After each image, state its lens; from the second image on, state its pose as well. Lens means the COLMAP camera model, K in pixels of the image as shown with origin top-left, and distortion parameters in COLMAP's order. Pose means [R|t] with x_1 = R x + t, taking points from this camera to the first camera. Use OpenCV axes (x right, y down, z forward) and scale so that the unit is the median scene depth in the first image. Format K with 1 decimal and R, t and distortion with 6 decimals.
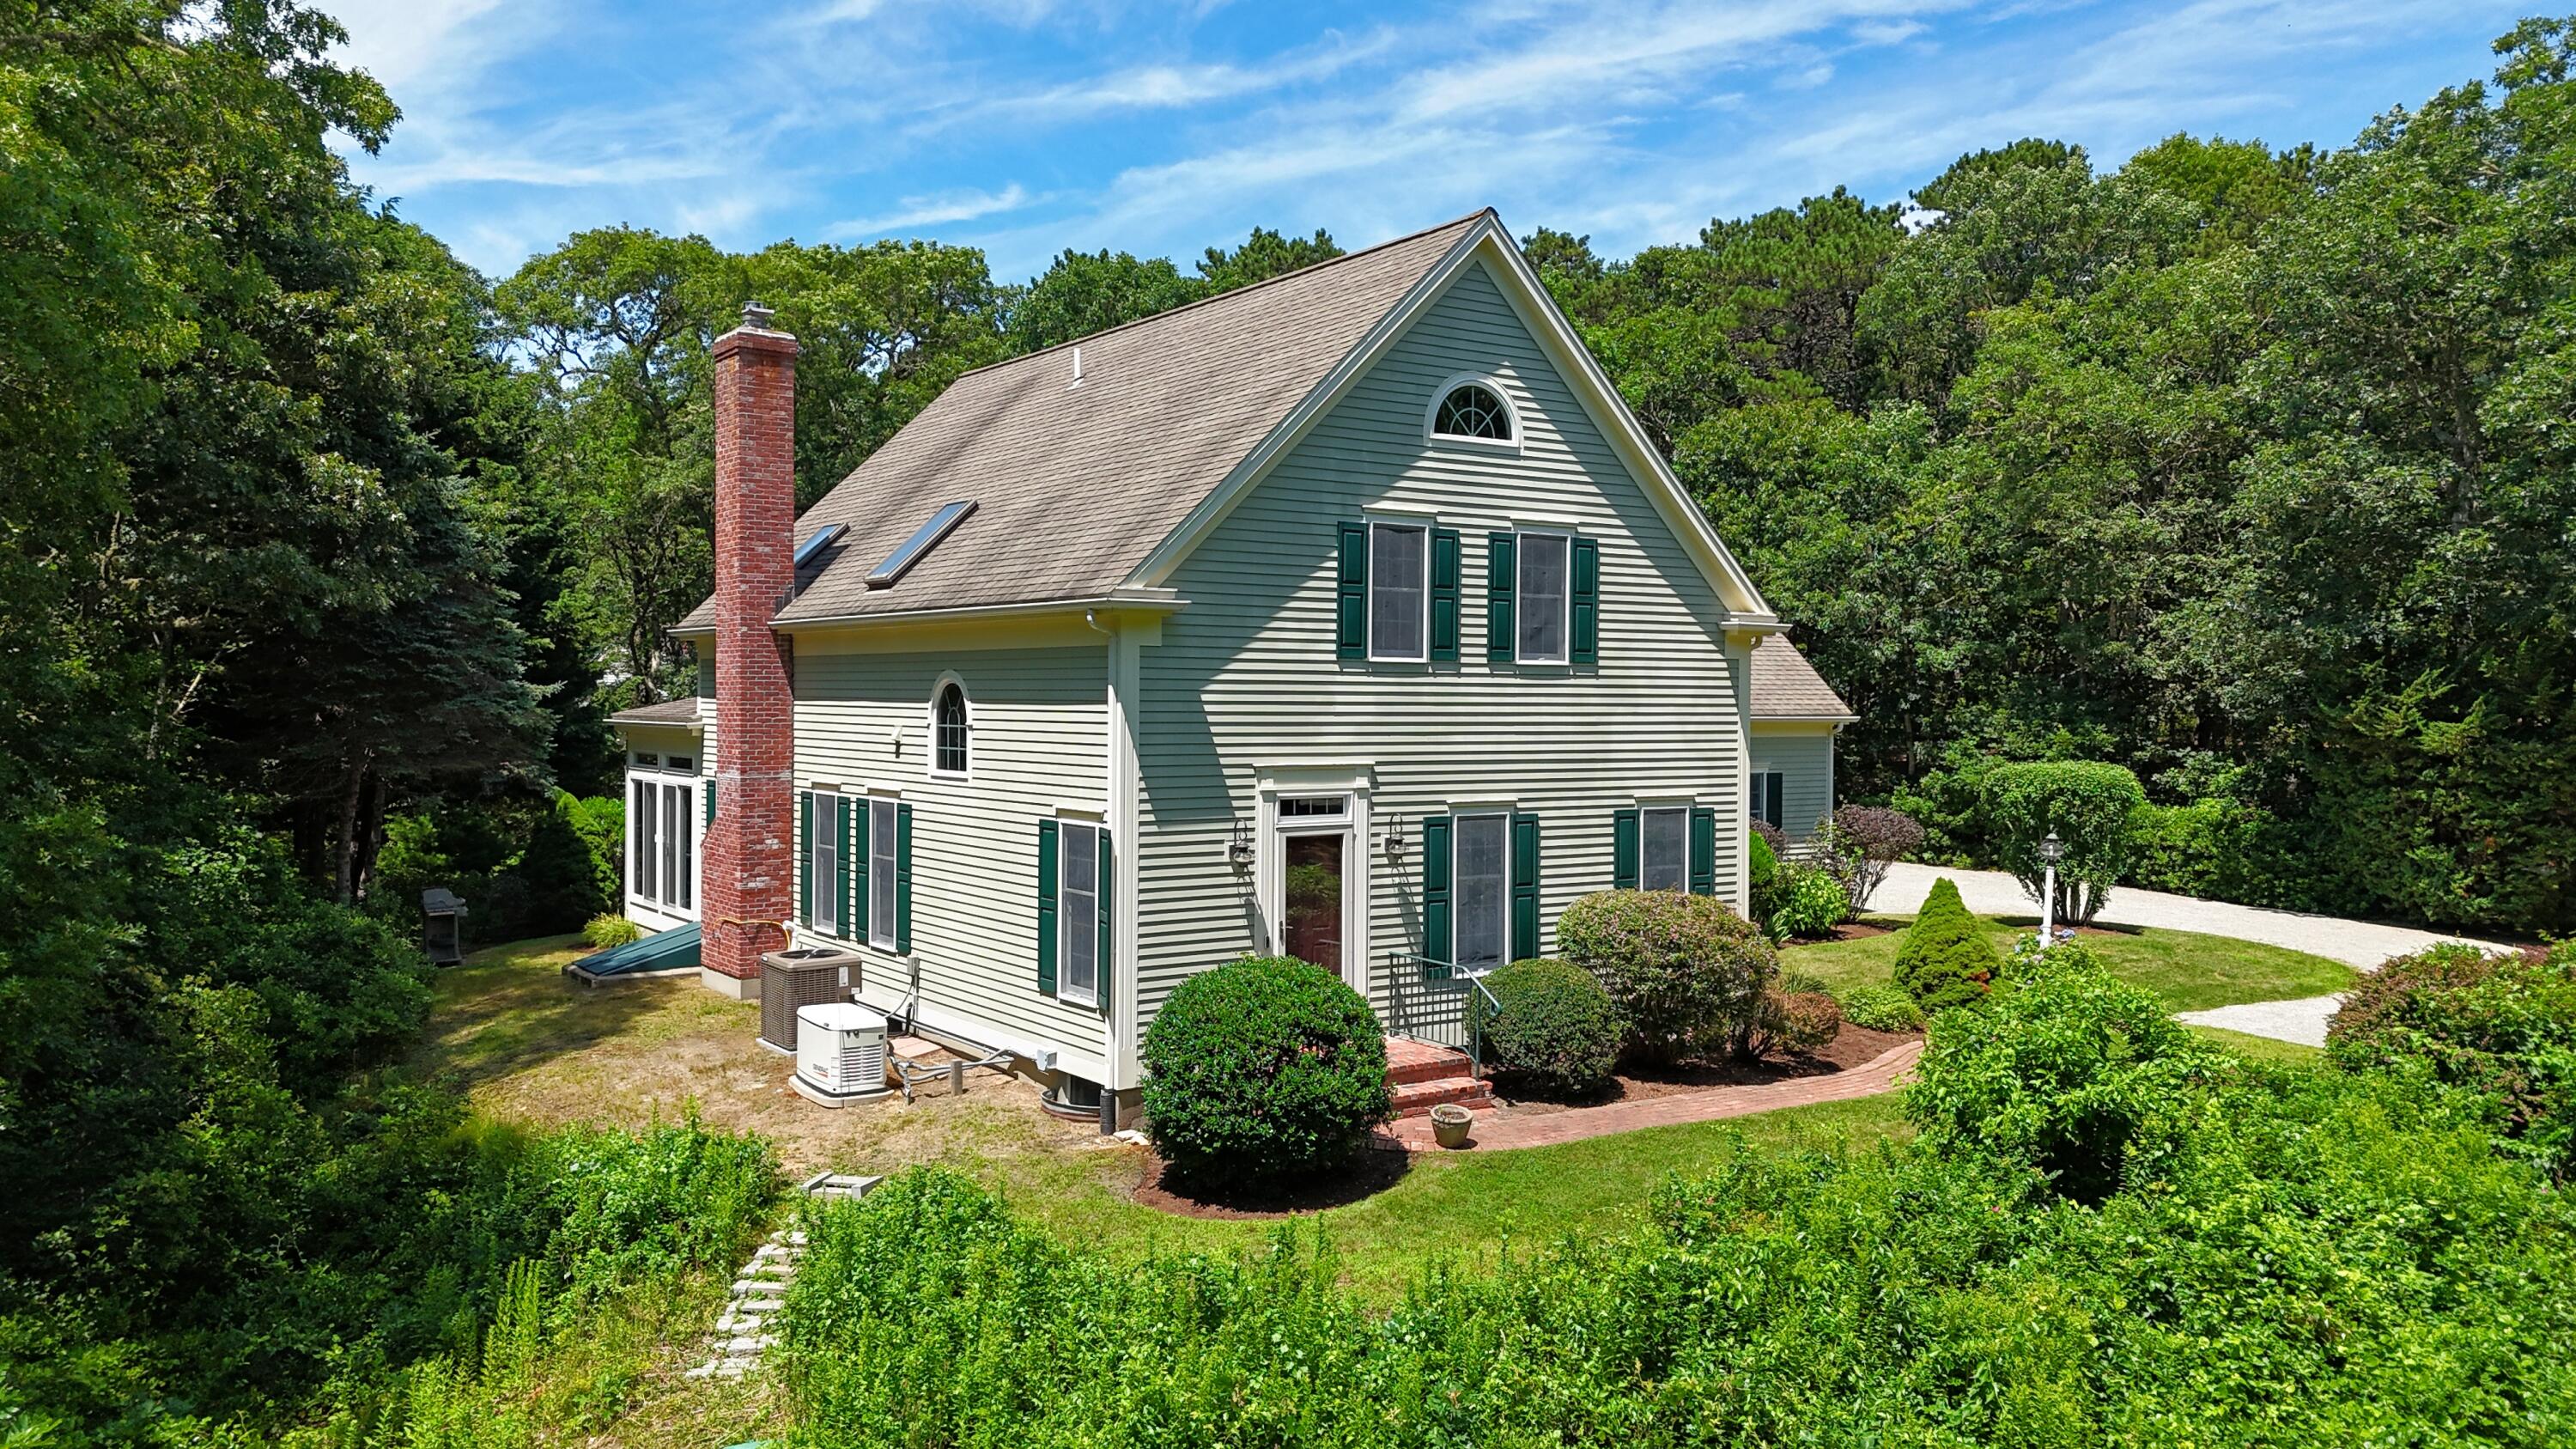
lens RADIAL K [[1900.2, 0, 1248.1], [0, 1900.2, 701.1], [0, 0, 1]] dist [0.077787, -0.065577]
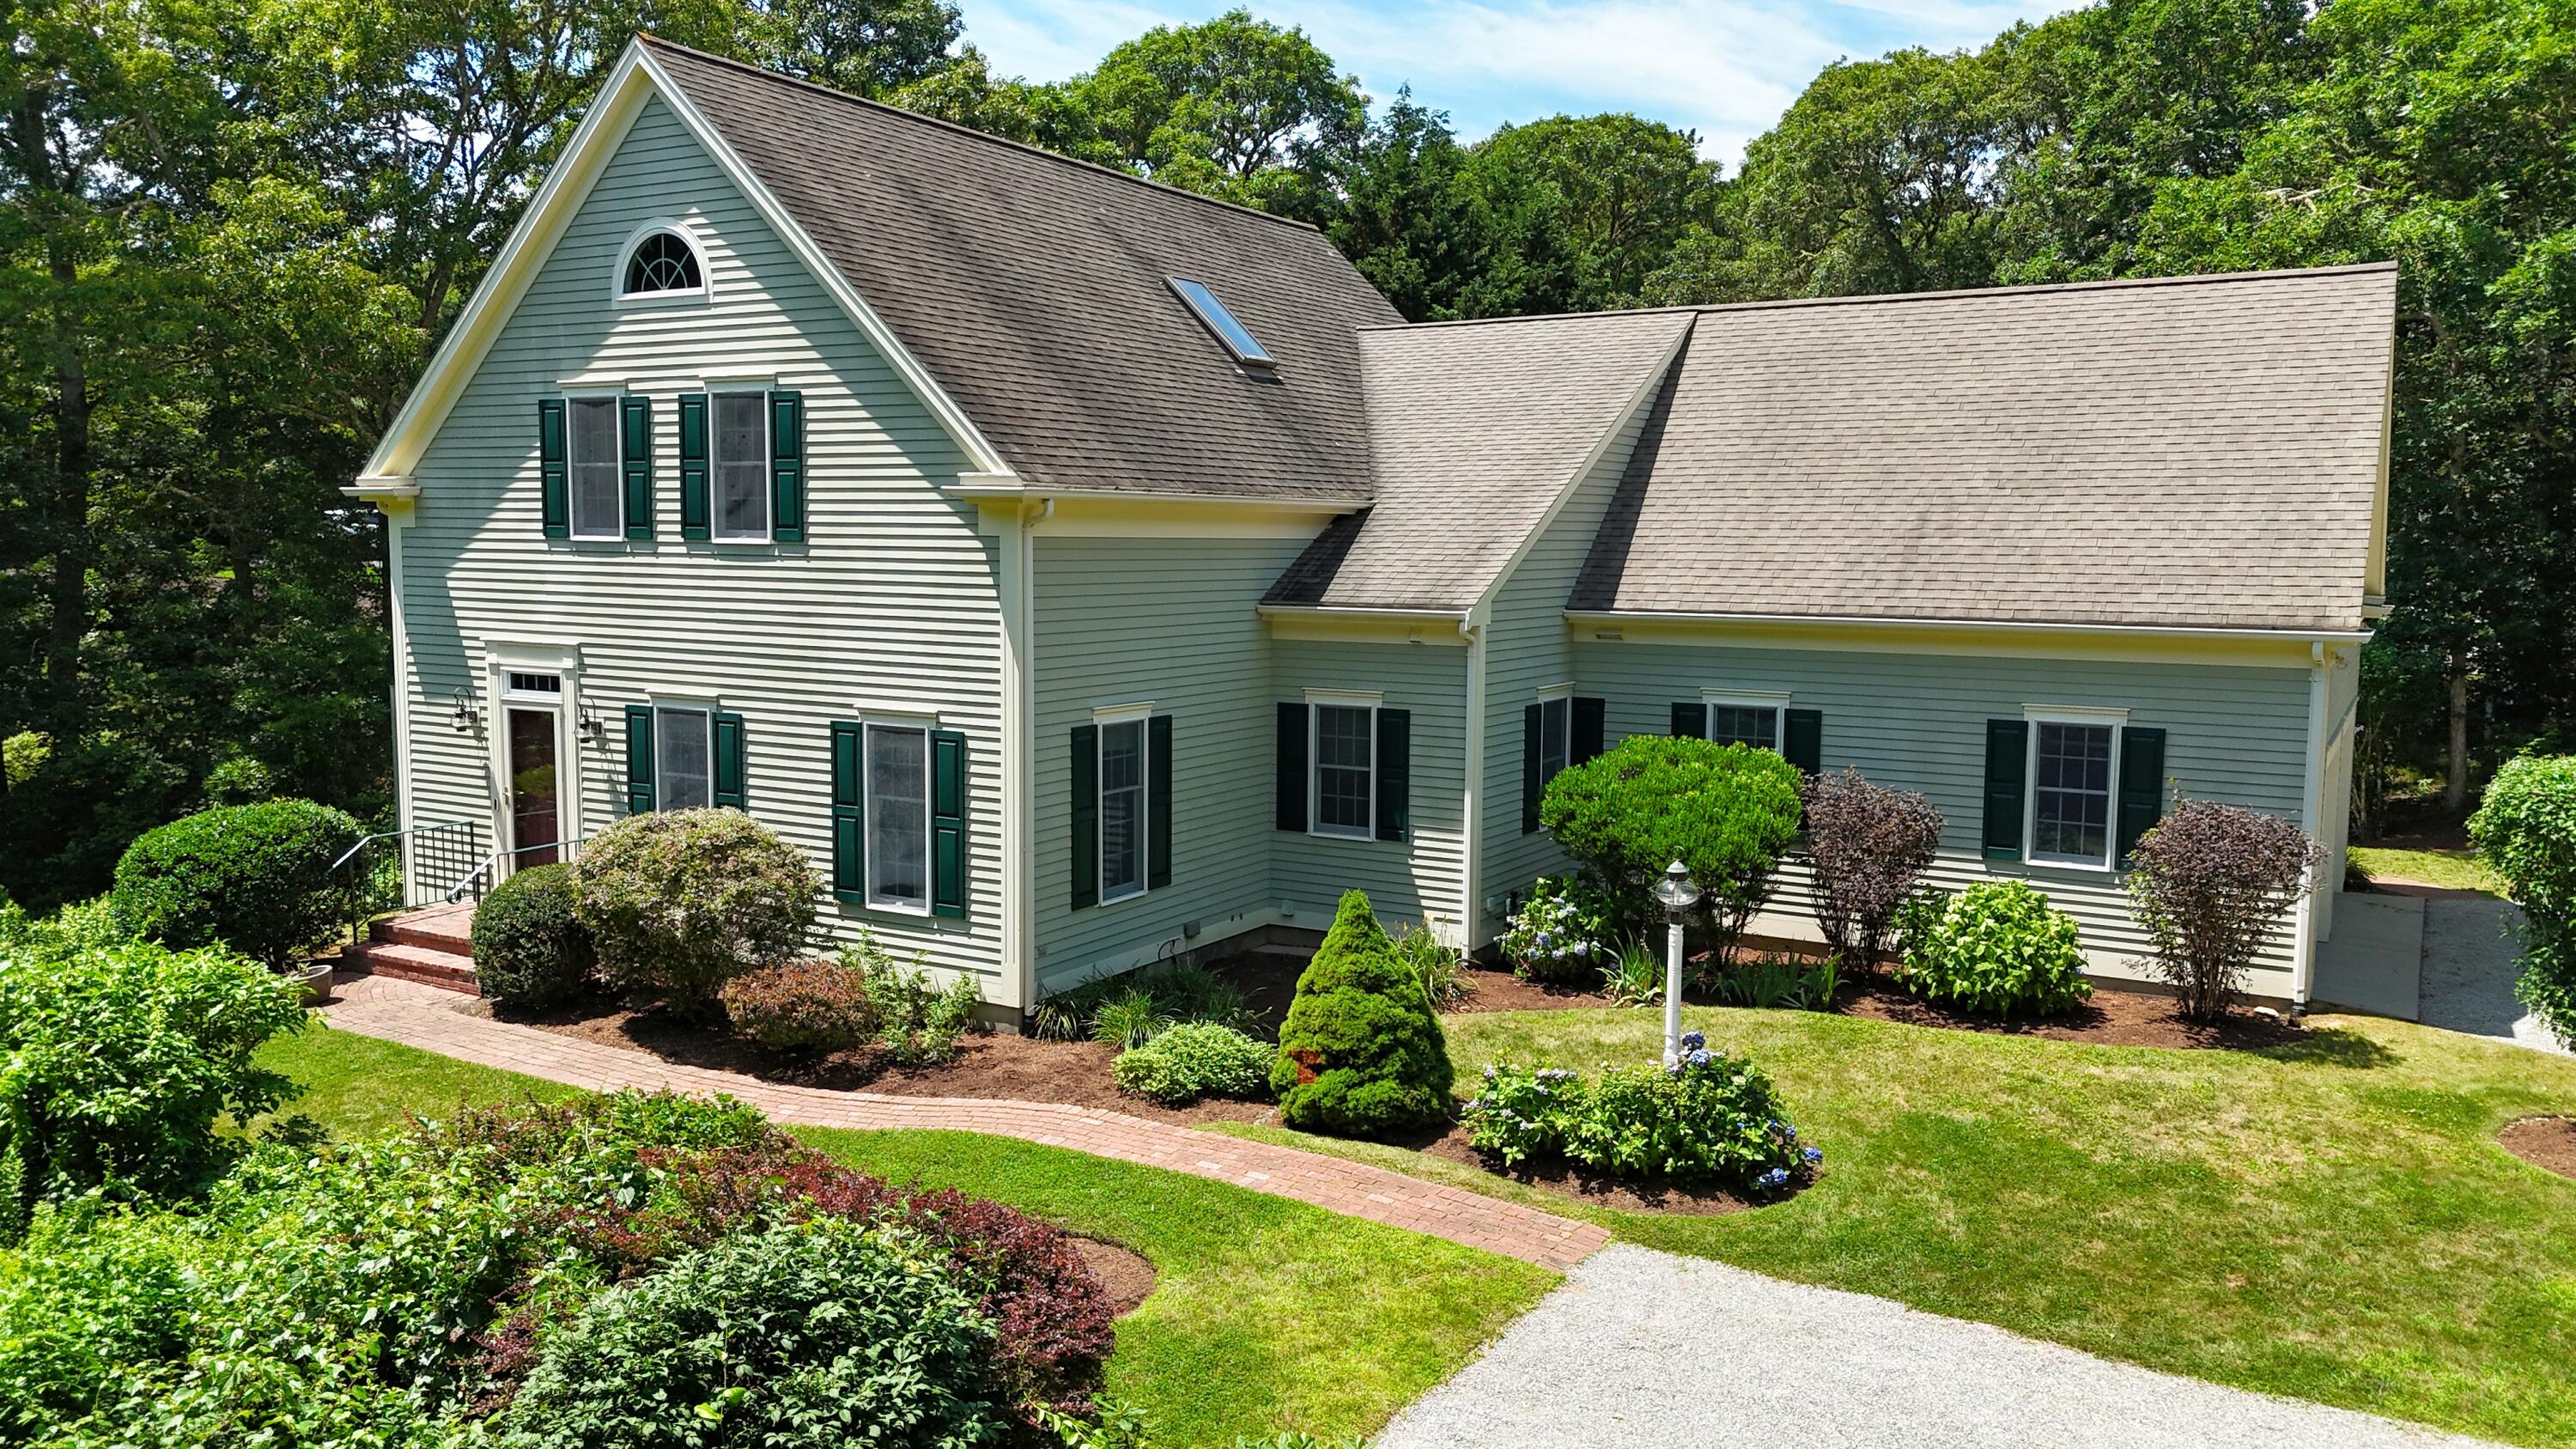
lens RADIAL K [[1900.2, 0, 1300.4], [0, 1900.2, 712.1], [0, 0, 1]] dist [0.077787, -0.065577]
pose [[0.411343, 0.080106, -0.907954, 1.038832], [-0.011086, 0.996497, 0.082896, -0.017360], [0.911413, -0.024033, 0.410789, 0.856478]]
